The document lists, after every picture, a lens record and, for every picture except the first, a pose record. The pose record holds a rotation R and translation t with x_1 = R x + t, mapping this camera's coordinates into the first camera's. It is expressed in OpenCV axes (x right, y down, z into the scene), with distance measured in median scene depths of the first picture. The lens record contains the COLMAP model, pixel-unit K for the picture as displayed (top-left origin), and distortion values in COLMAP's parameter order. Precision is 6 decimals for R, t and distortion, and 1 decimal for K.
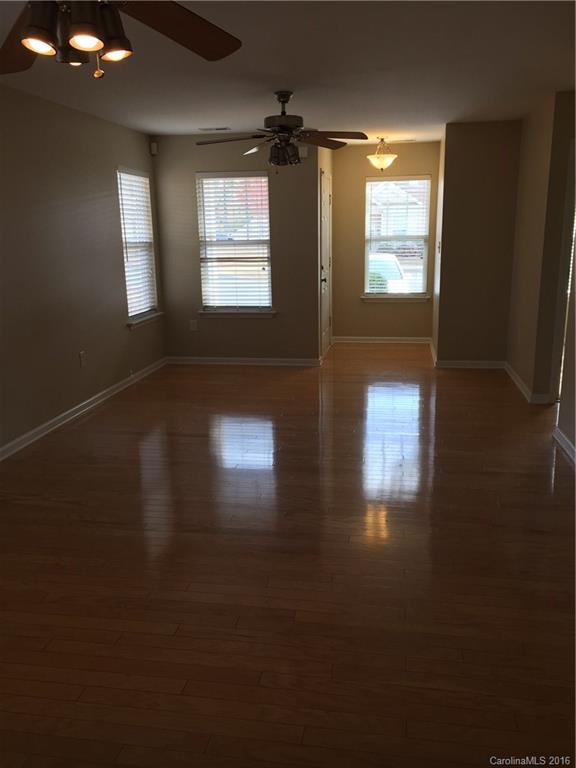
lens RADIAL K [[632.2, 0, 288.0], [0, 632.2, 384.0], [0, 0, 1]] dist [0.007065, 0.000412]
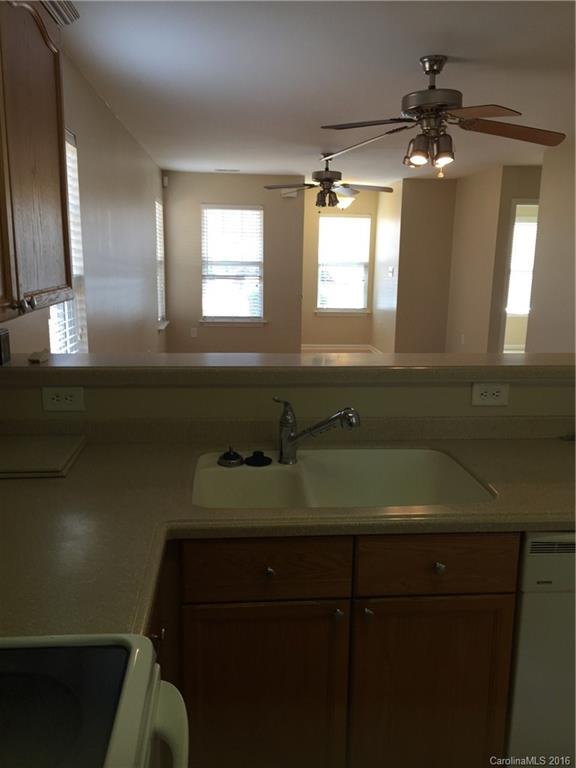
lens RADIAL K [[632.2, 0, 288.0], [0, 632.2, 384.0], [0, 0, 1]] dist [0.007065, 0.000412]
pose [[0.965113, -0.018407, 0.261188, -0.296700], [0.028235, 0.999025, -0.033926, 0.047578], [-0.260309, 0.040117, 0.964692, -0.169152]]
